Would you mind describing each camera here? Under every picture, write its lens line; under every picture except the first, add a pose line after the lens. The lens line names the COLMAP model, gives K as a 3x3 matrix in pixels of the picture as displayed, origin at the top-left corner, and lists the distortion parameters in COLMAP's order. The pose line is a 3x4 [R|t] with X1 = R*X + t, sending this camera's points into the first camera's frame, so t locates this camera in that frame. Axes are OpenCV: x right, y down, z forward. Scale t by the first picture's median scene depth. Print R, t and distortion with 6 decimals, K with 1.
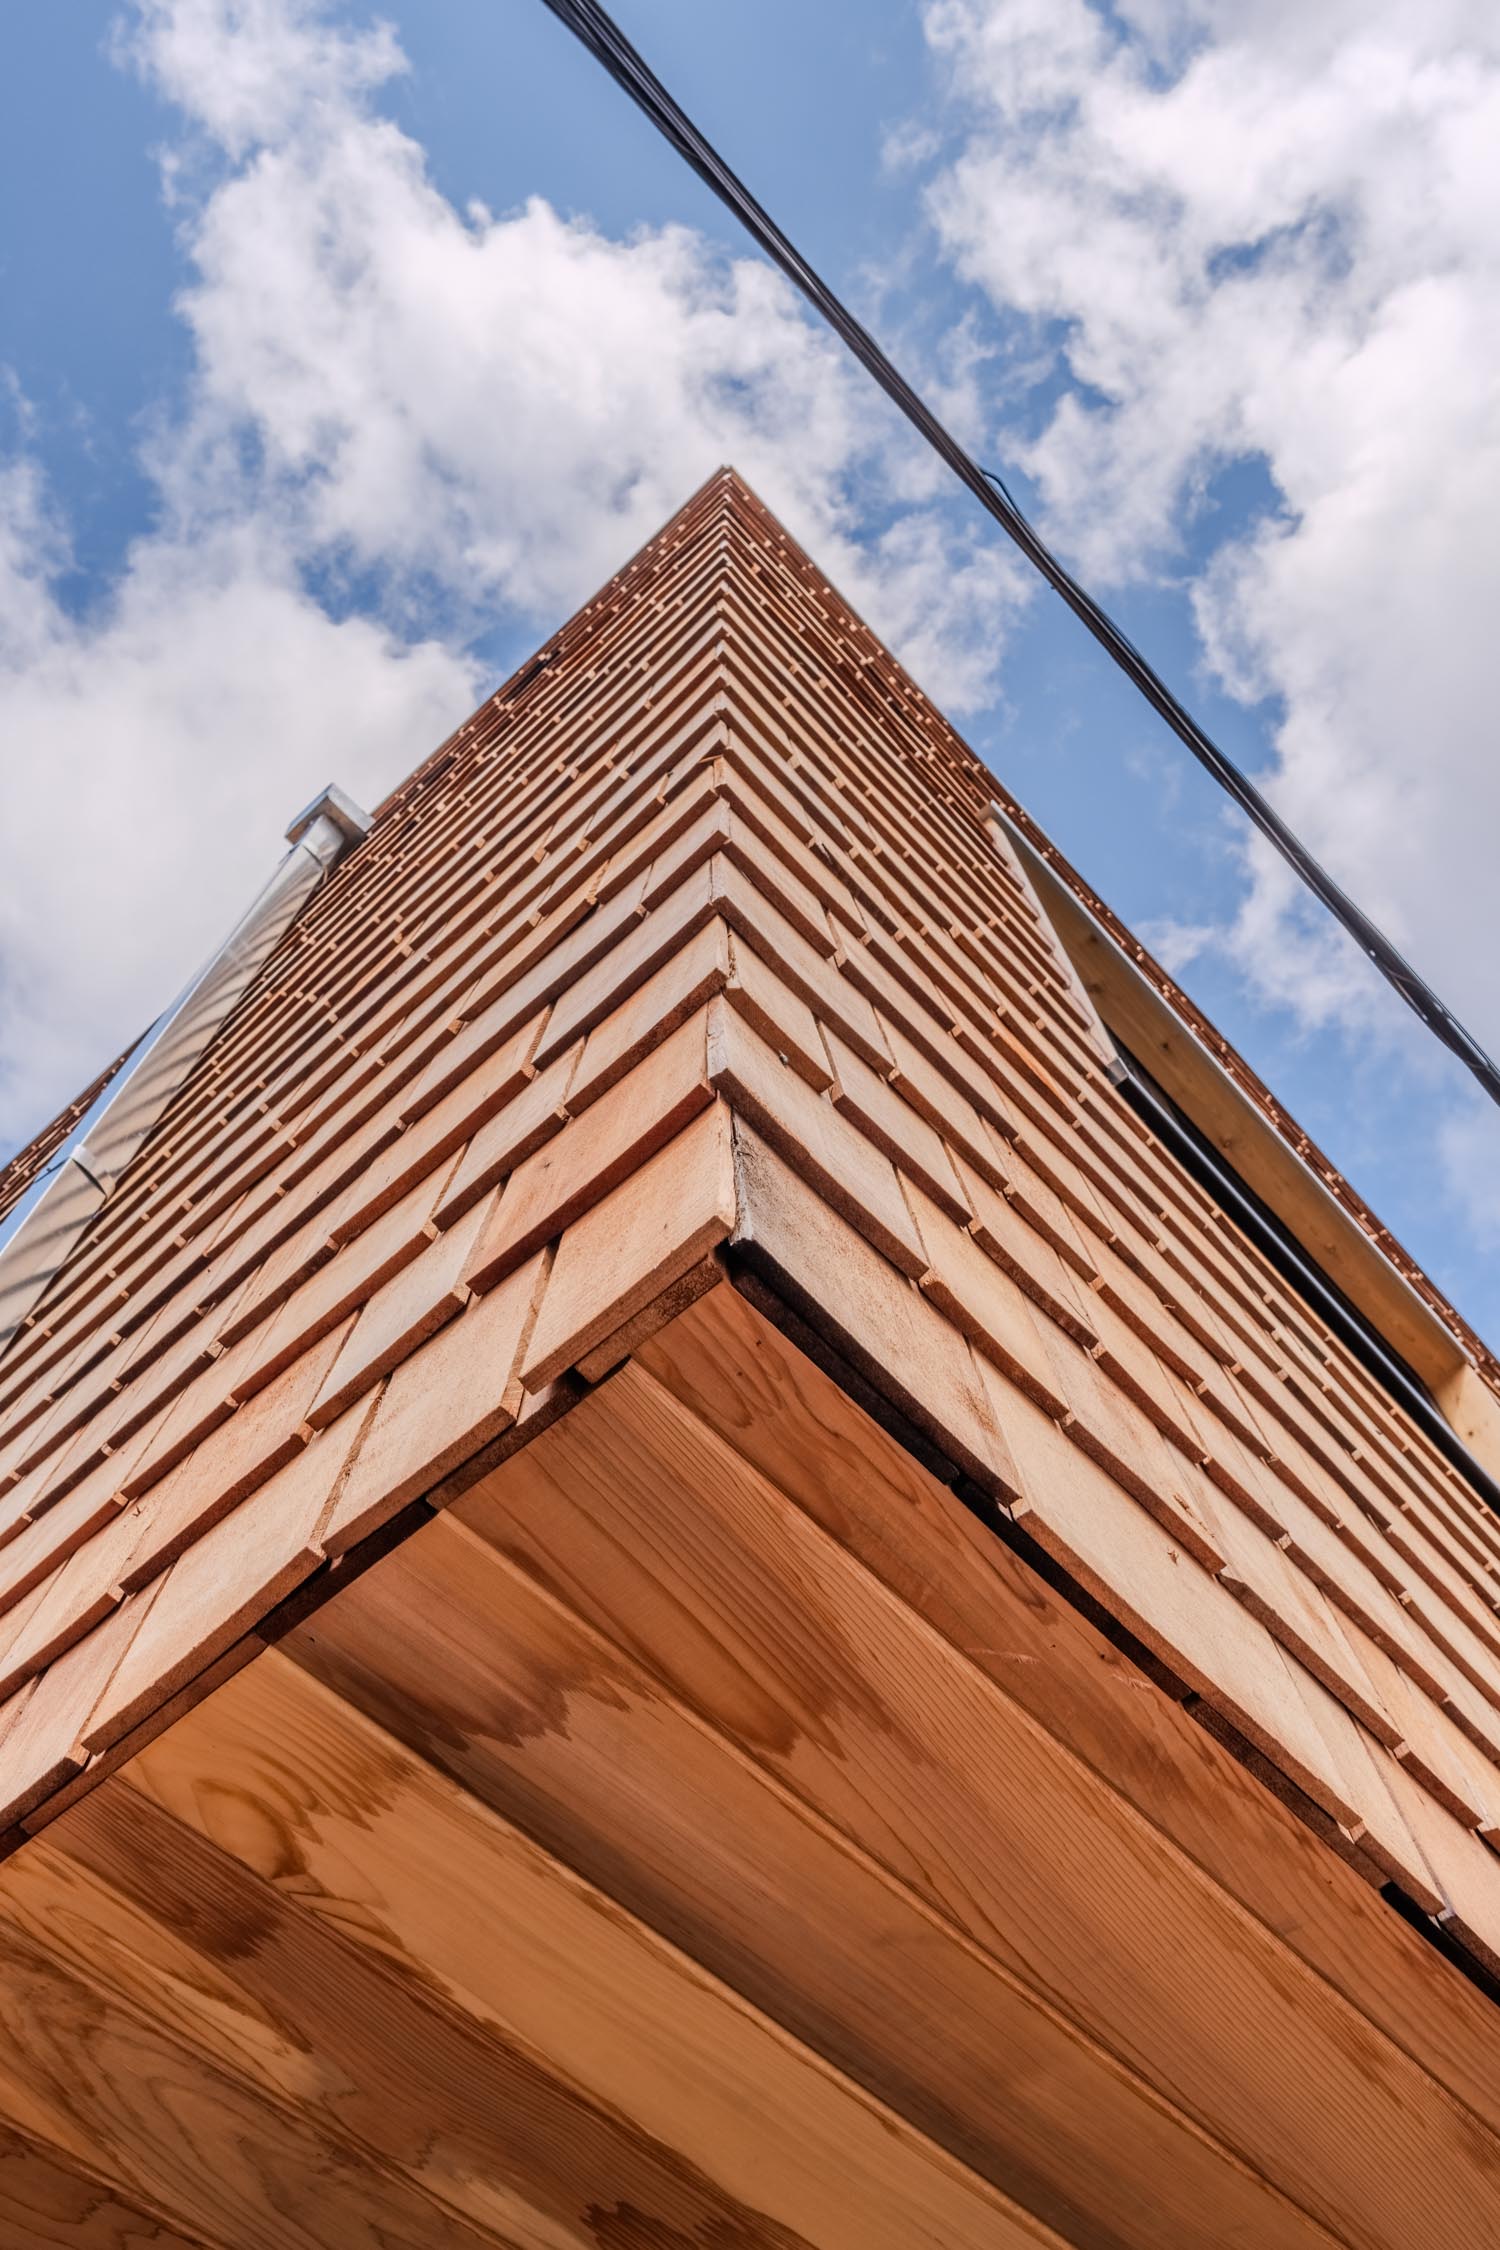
lens RADIAL K [[1665.5, 0, 750.0], [0, 1665.5, 1125.0], [0, 0, 1]] dist [-0.004577, -0.000849]
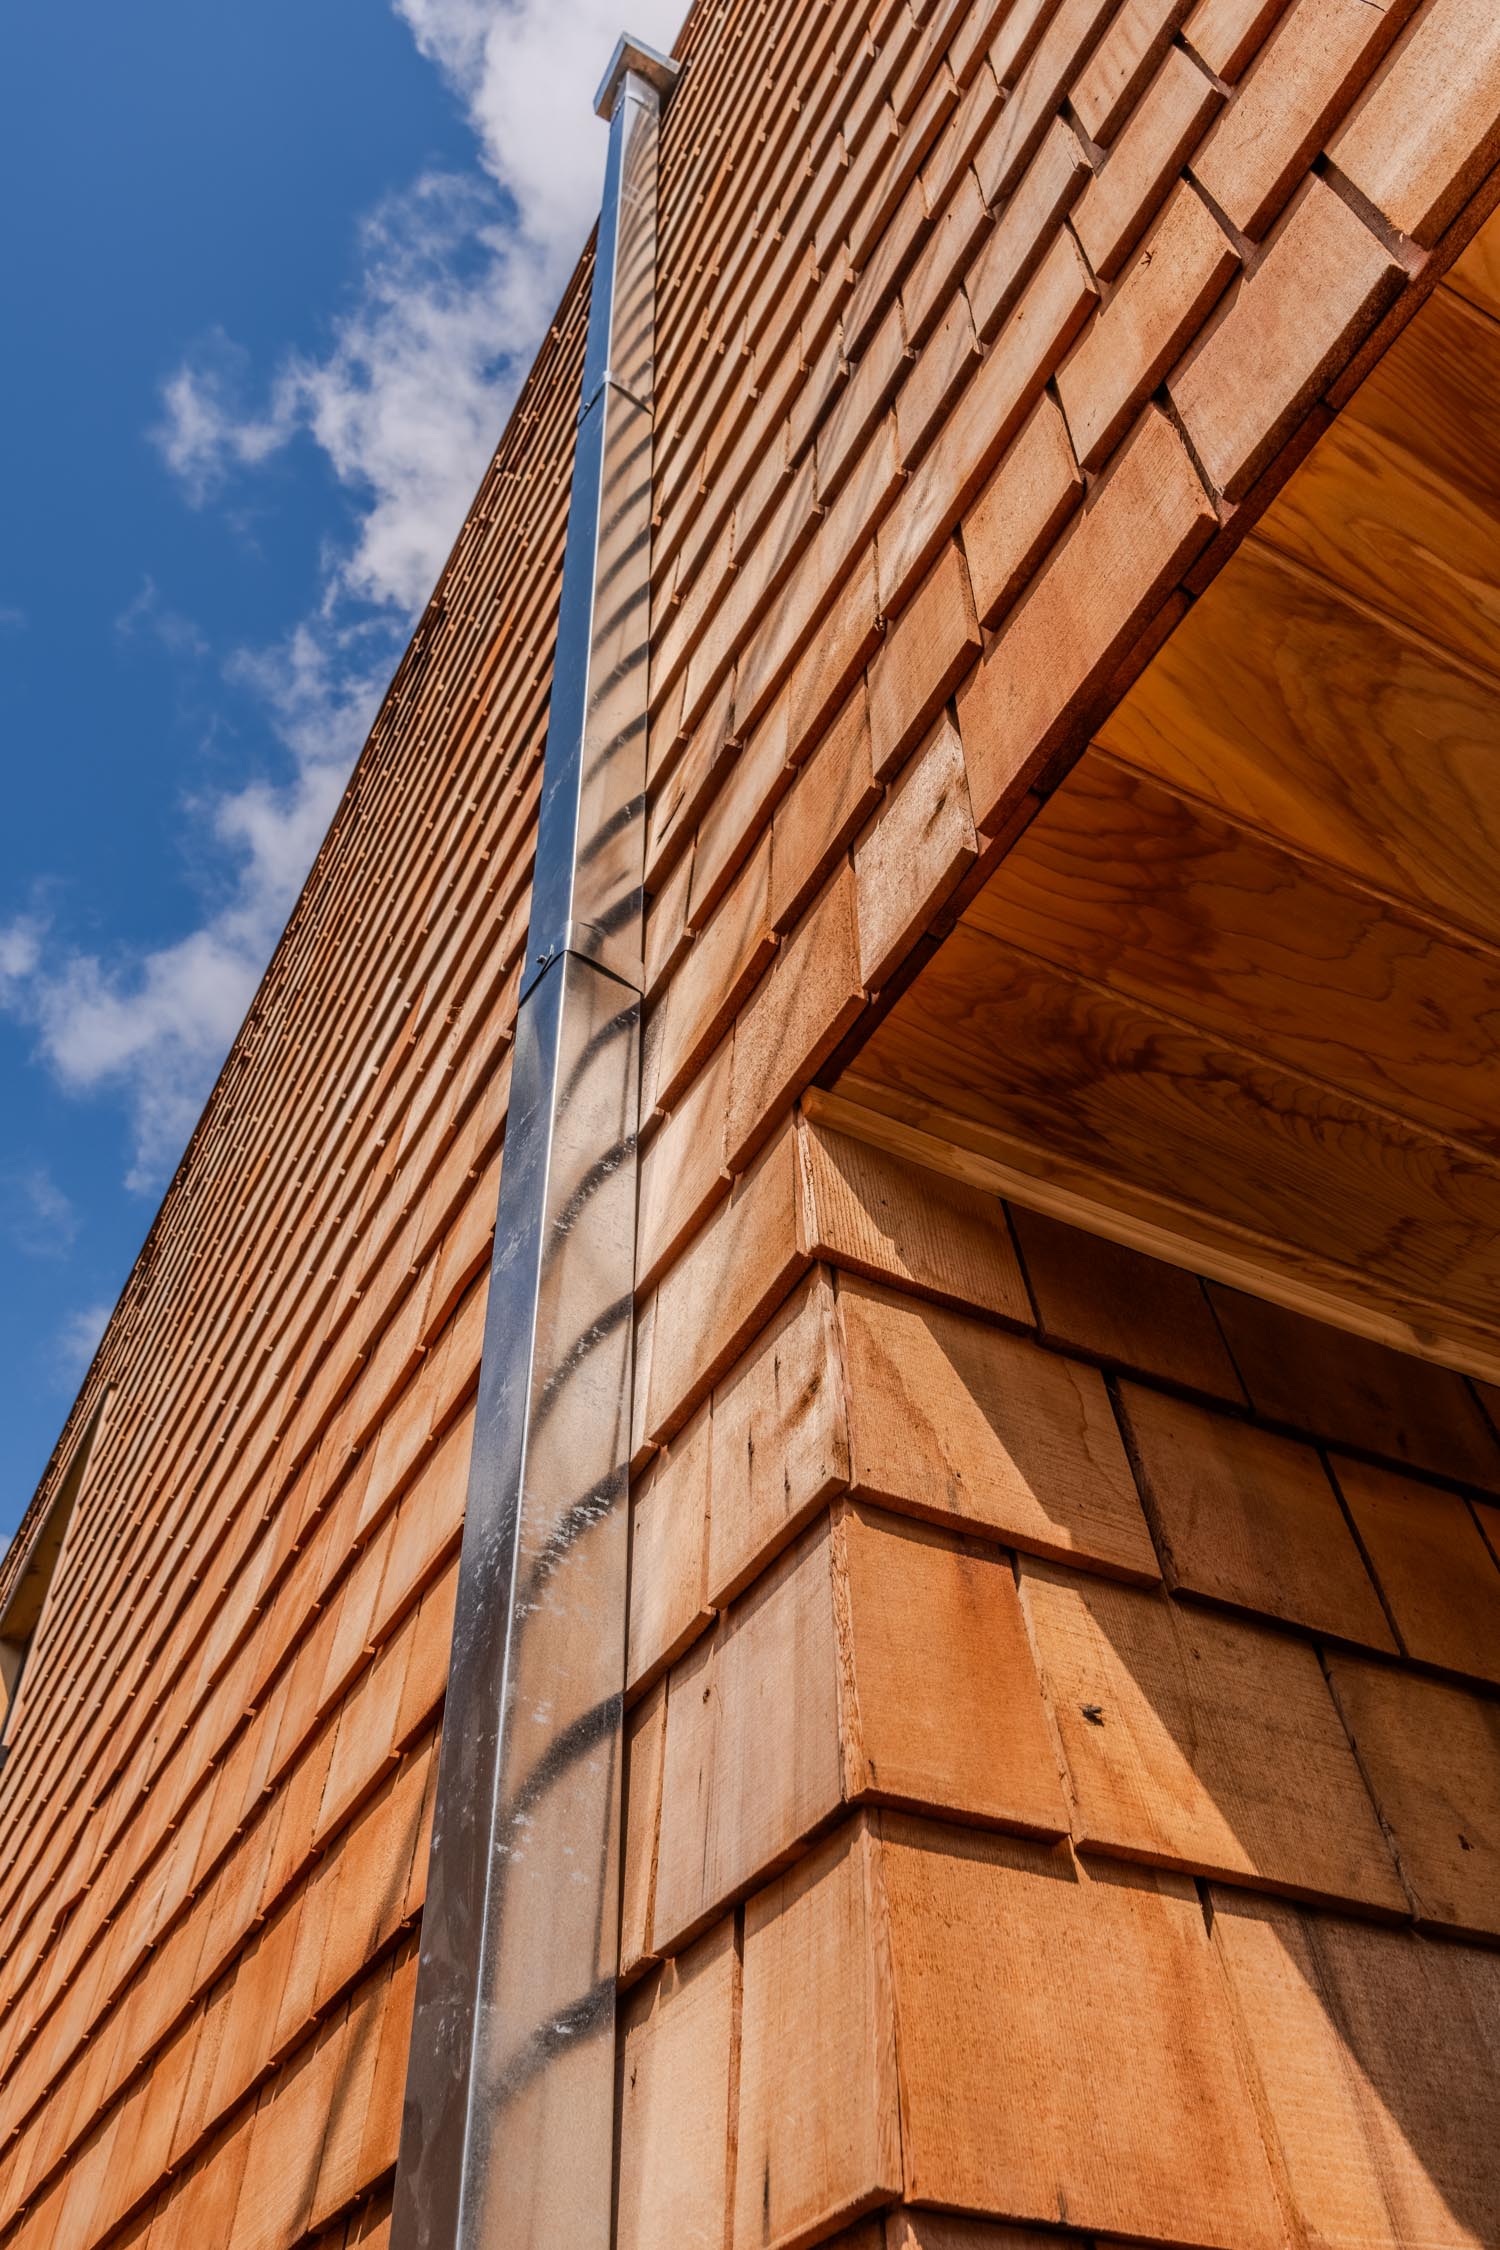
lens RADIAL K [[1665.5, 0, 750.0], [0, 1665.5, 1125.0], [0, 0, 1]] dist [-0.004577, -0.000849]
pose [[0.942775, -0.239543, -0.231936, -0.560090], [0.301671, 0.909084, 0.287332, 0.390008], [0.142021, -0.340858, 0.929325, 0.023659]]
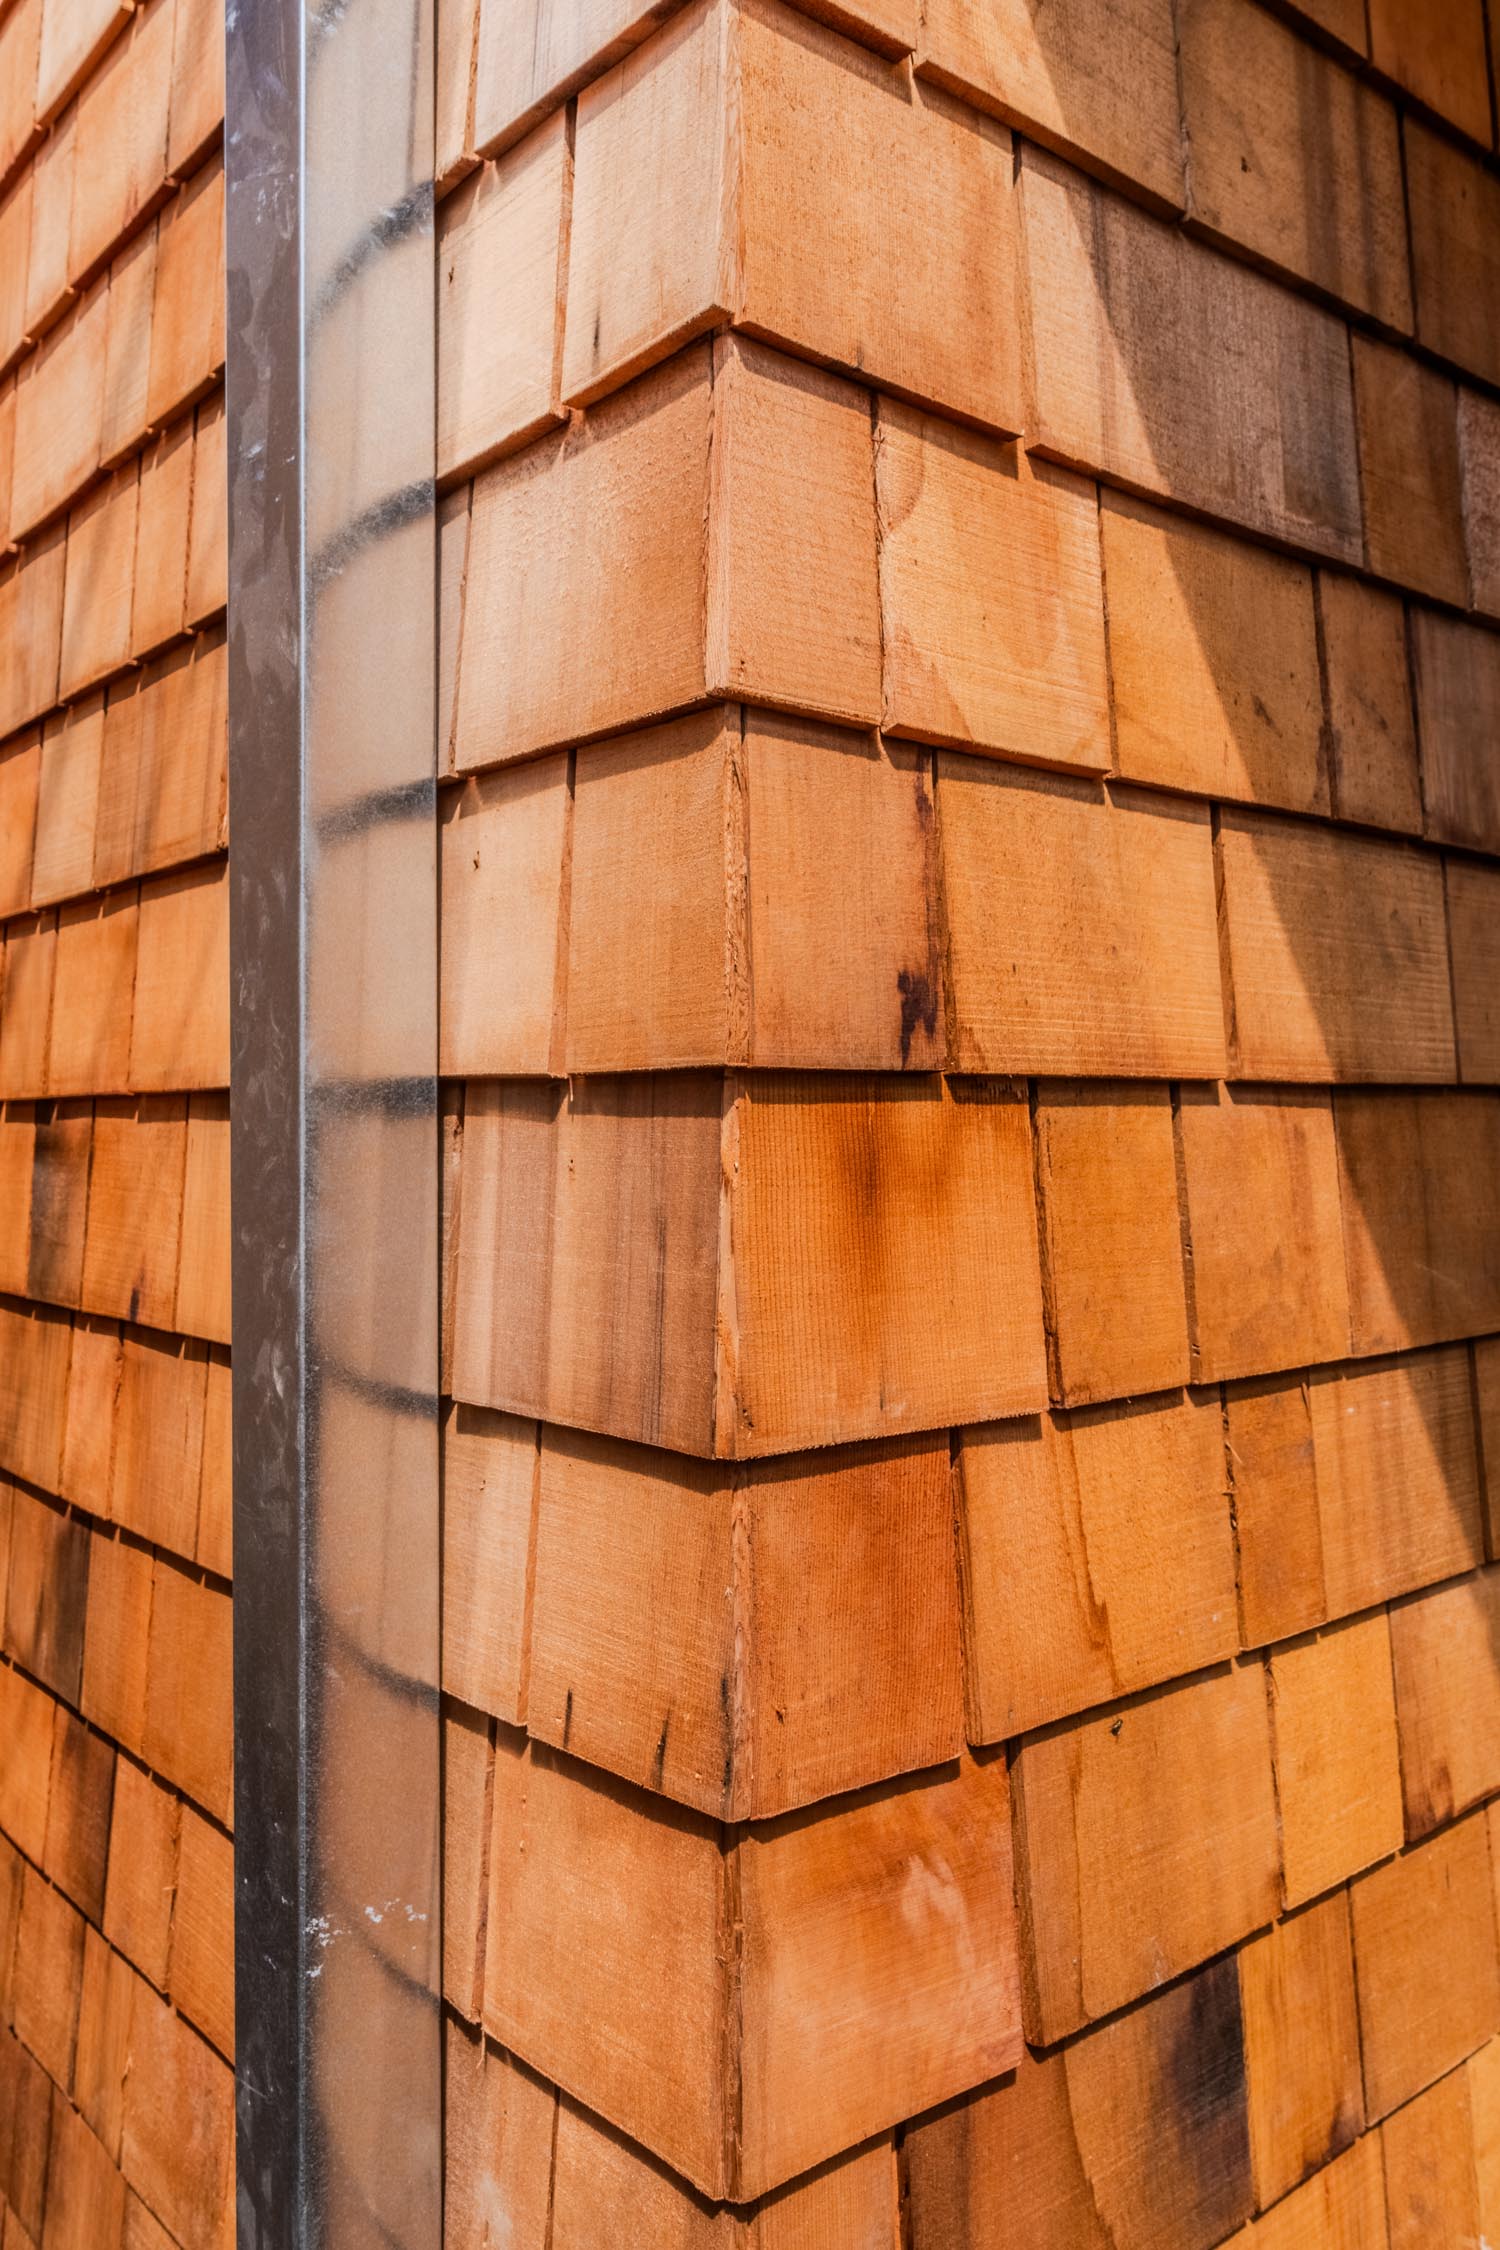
lens RADIAL K [[1665.5, 0, 750.0], [0, 1665.5, 1125.0], [0, 0, 1]] dist [-0.004577, -0.000849]
pose [[0.991594, 0.028615, -0.126185, -0.732621], [0.102315, 0.423566, 0.900069, 0.535875], [0.079203, -0.905413, 0.417078, -0.318842]]
